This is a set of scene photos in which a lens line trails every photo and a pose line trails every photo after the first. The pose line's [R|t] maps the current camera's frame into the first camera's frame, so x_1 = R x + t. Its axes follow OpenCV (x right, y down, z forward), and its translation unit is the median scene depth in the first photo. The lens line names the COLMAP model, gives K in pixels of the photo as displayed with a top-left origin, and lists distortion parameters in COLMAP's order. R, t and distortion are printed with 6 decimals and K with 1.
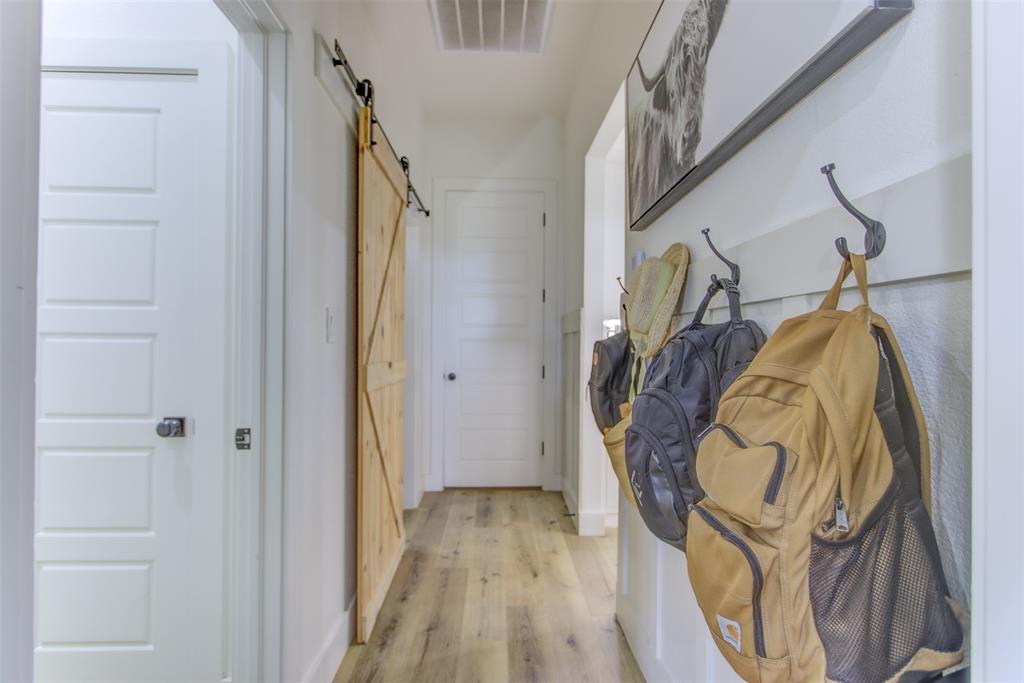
lens RADIAL K [[478.2, 0, 514.3], [0, 478.2, 341.6], [0, 0, 1]] dist [0.003703, -0.000072]
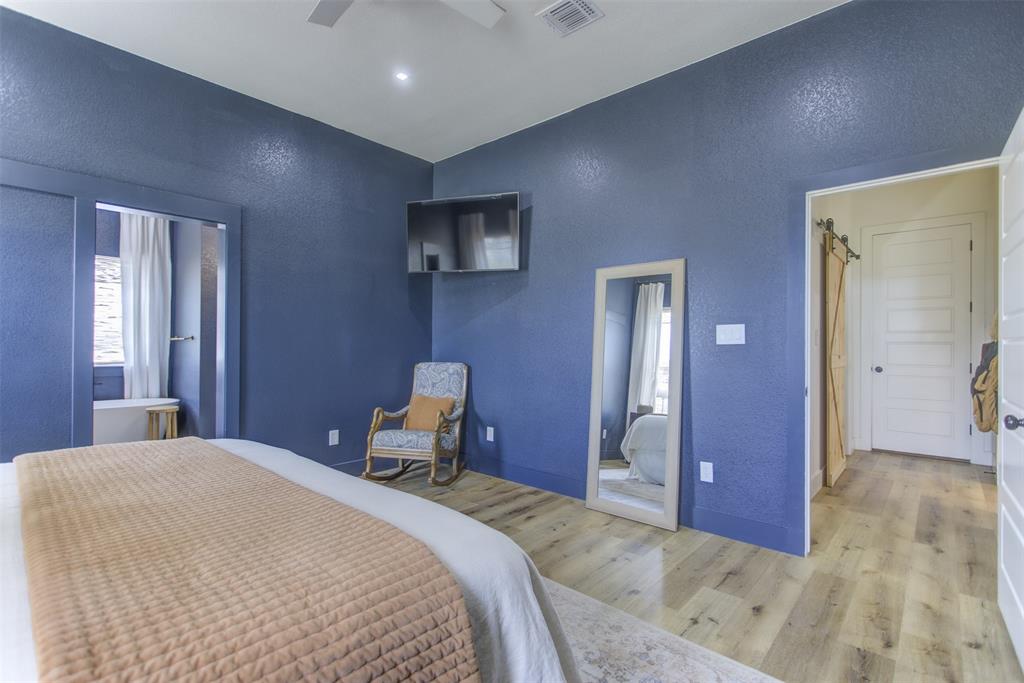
lens RADIAL K [[478.2, 0, 510.8], [0, 478.2, 343.1], [0, 0, 1]] dist [0.003703, -0.000072]
pose [[0.716006, -0.002251, -0.698090, 0.151524], [0.002106, 0.999997, -0.001065, -0.008031], [0.698091, -0.000708, 0.716009, -1.470368]]
